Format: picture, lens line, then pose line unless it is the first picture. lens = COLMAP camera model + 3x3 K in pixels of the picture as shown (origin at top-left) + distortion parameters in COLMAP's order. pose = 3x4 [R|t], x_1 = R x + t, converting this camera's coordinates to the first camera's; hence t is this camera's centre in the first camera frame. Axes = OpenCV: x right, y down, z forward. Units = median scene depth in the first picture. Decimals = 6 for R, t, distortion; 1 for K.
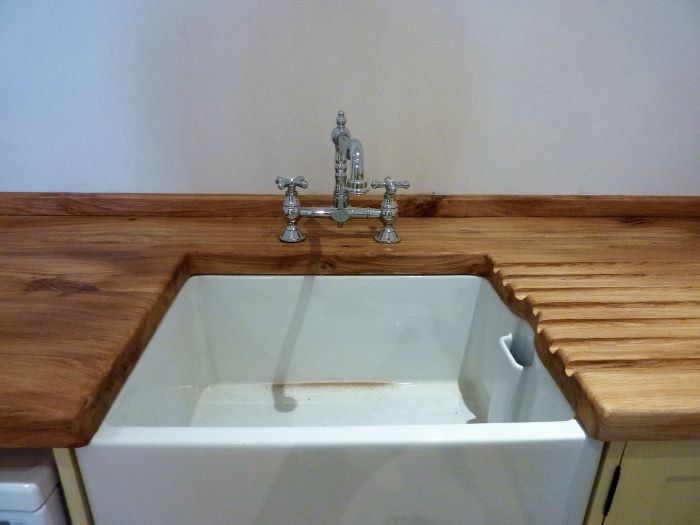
lens RADIAL K [[507.5, 0, 350.0], [0, 507.5, 262.5], [0, 0, 1]] dist [-0.024116, -0.001834]
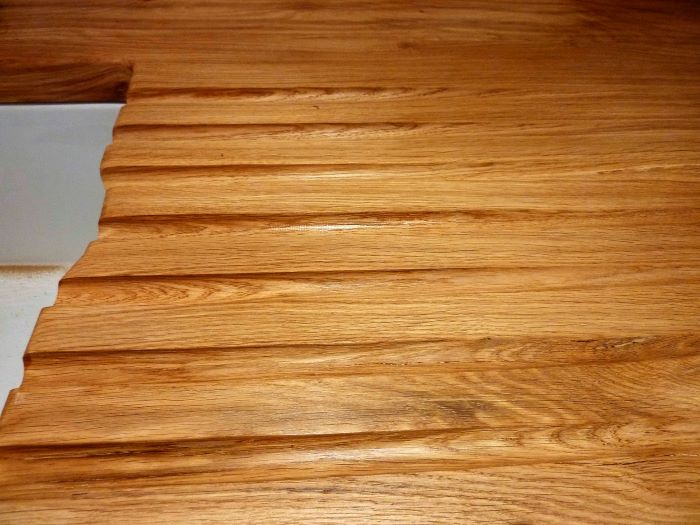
lens RADIAL K [[507.5, 0, 350.0], [0, 507.5, 262.5], [0, 0, 1]] dist [-0.024116, -0.001834]
pose [[0.998919, -0.007040, 0.045941, 0.471439], [-0.014694, 0.889925, 0.455870, -0.072413], [-0.044093, -0.456053, 0.888860, 0.490228]]
